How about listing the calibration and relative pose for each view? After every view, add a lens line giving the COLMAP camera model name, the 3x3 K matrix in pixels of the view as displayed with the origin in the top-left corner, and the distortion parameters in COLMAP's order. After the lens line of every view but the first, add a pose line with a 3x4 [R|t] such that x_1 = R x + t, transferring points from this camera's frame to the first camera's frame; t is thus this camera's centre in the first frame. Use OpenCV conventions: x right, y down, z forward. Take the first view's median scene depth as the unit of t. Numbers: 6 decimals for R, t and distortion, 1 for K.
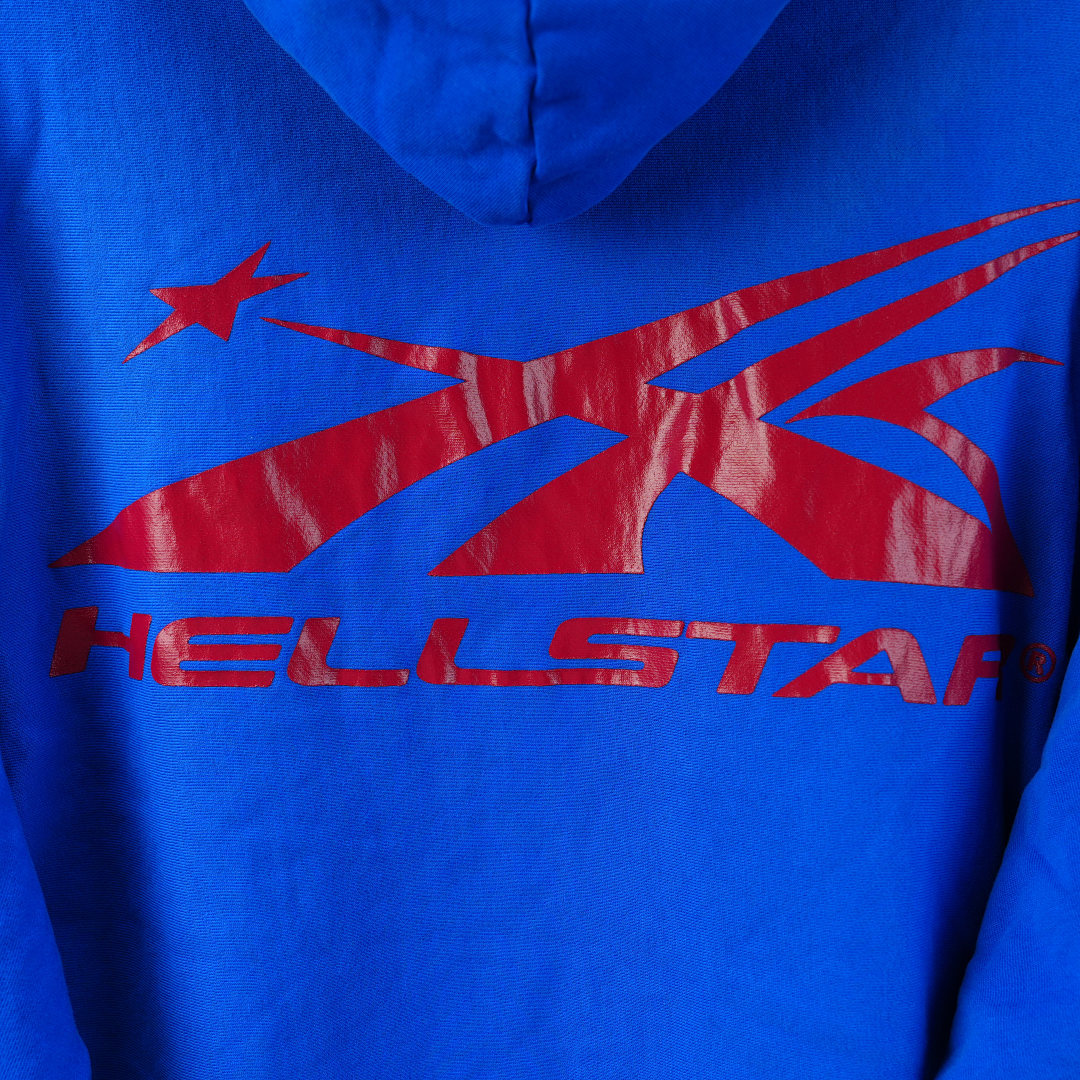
lens RADIAL K [[1266.3, 0, 540.2], [0, 1266.3, 541.2], [0, 0, 1]] dist [-0.001216, 0.000000]
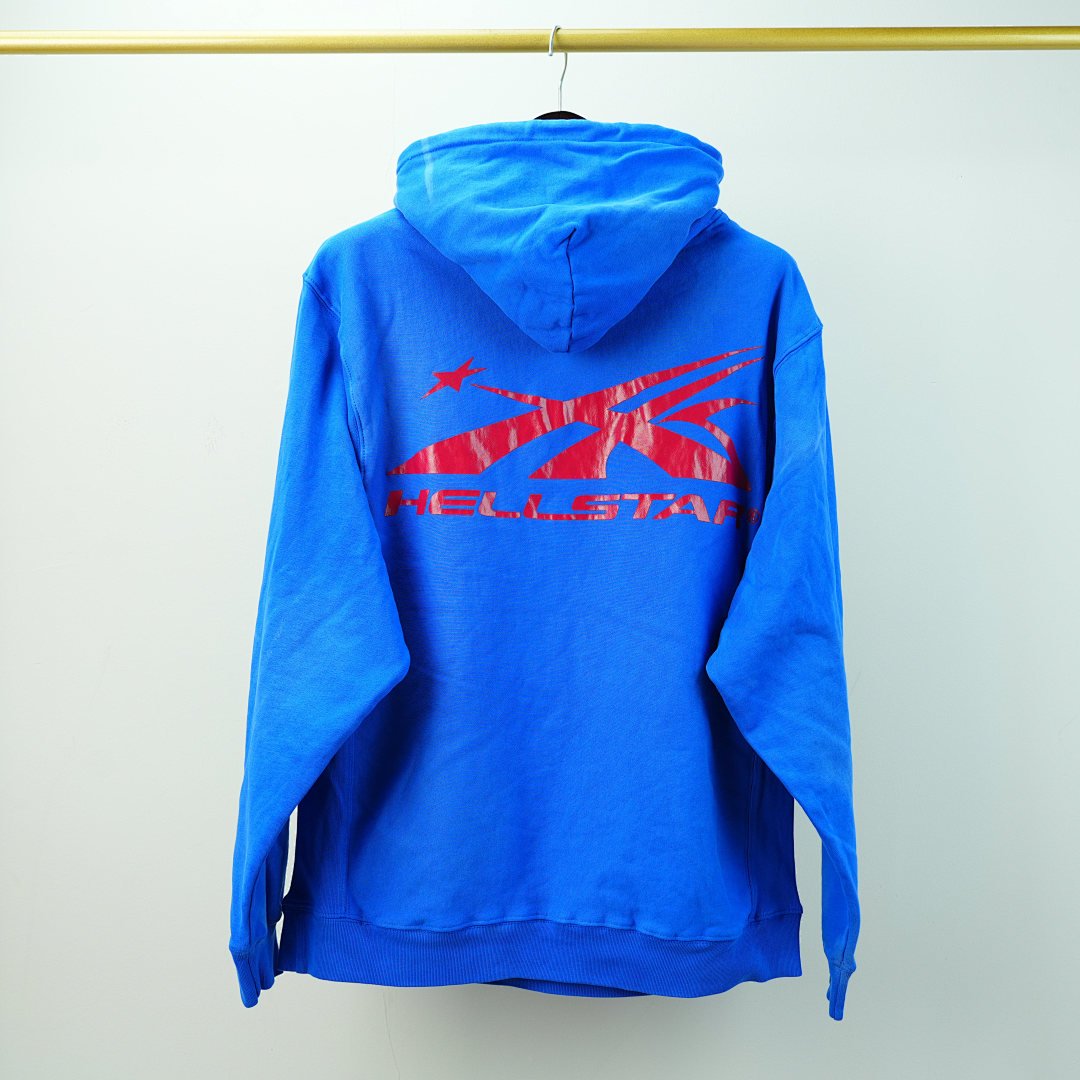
lens RADIAL K [[1266.3, 0, 540.6], [0, 1266.3, 541.8], [0, 0, 1]] dist [-0.001216, 0.000000]
pose [[0.999163, 0.009877, 0.039708, -0.173599], [-0.007018, 0.997415, -0.071506, 0.370581], [-0.040311, 0.071167, 0.996649, -1.768580]]
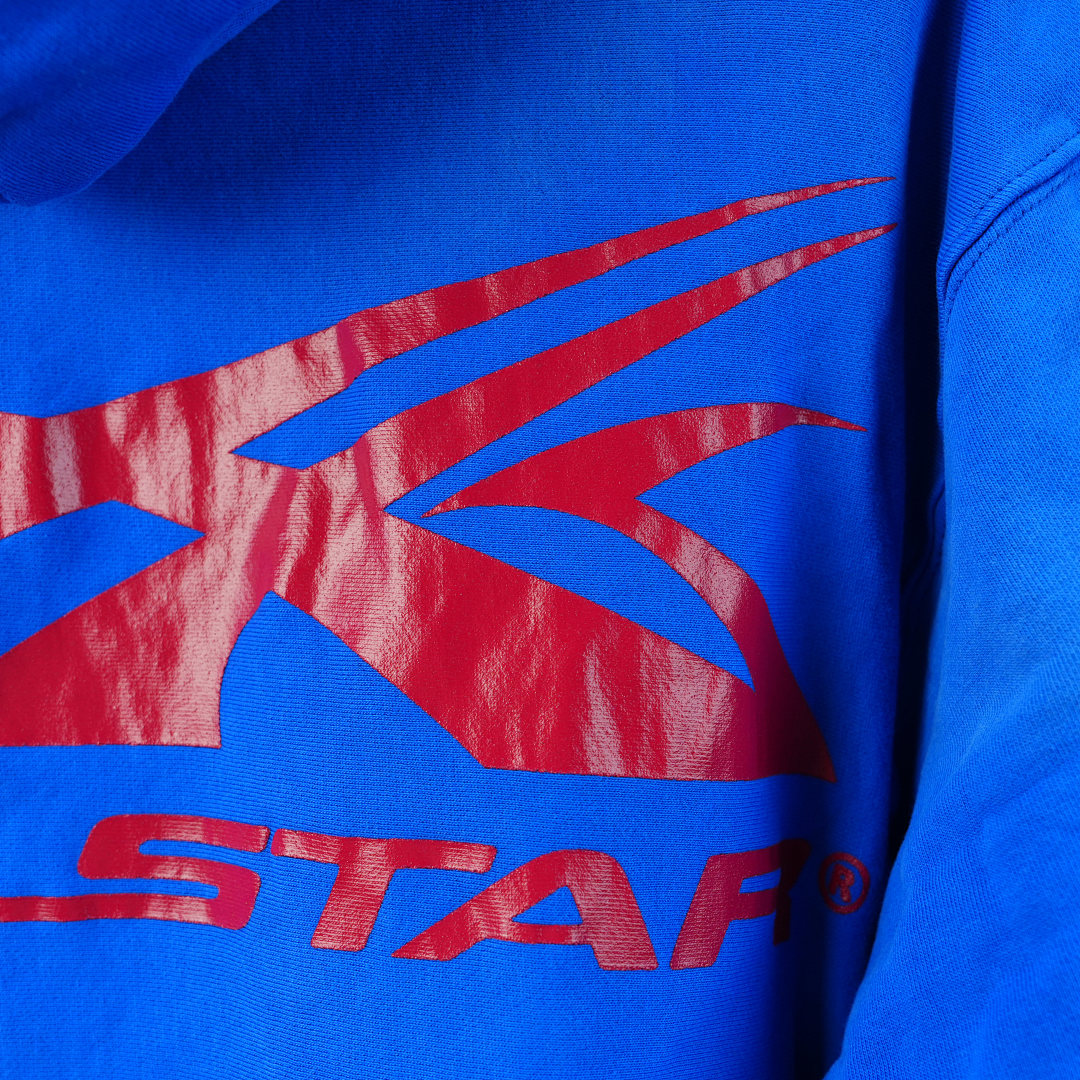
lens RADIAL K [[1266.3, 0, 533.2], [0, 1266.3, 540.3], [0, 0, 1]] dist [-0.001216, 0.000000]
pose [[0.999843, 0.009126, 0.015206, 0.237336], [-0.008278, 0.998456, -0.054930, -0.046716], [-0.015684, 0.054795, 0.998374, 0.363853]]
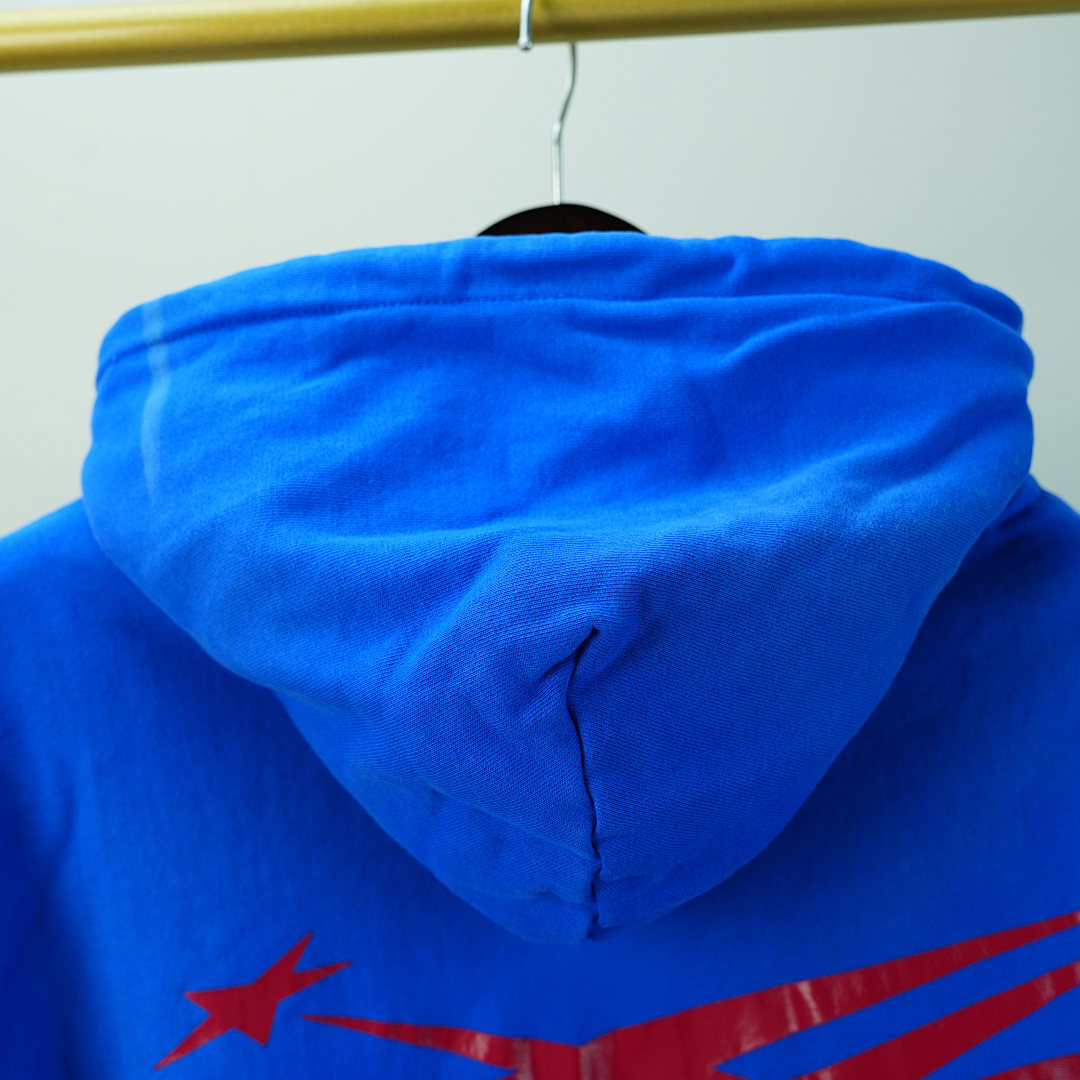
lens RADIAL K [[1266.3, 0, 546.9], [0, 1266.3, 546.5], [0, 0, 1]] dist [-0.001216, 0.000000]
pose [[0.999930, -0.009519, -0.006980, -0.028853], [0.008711, 0.994127, -0.107869, -0.421829], [0.007966, 0.107801, 0.994141, 0.030897]]
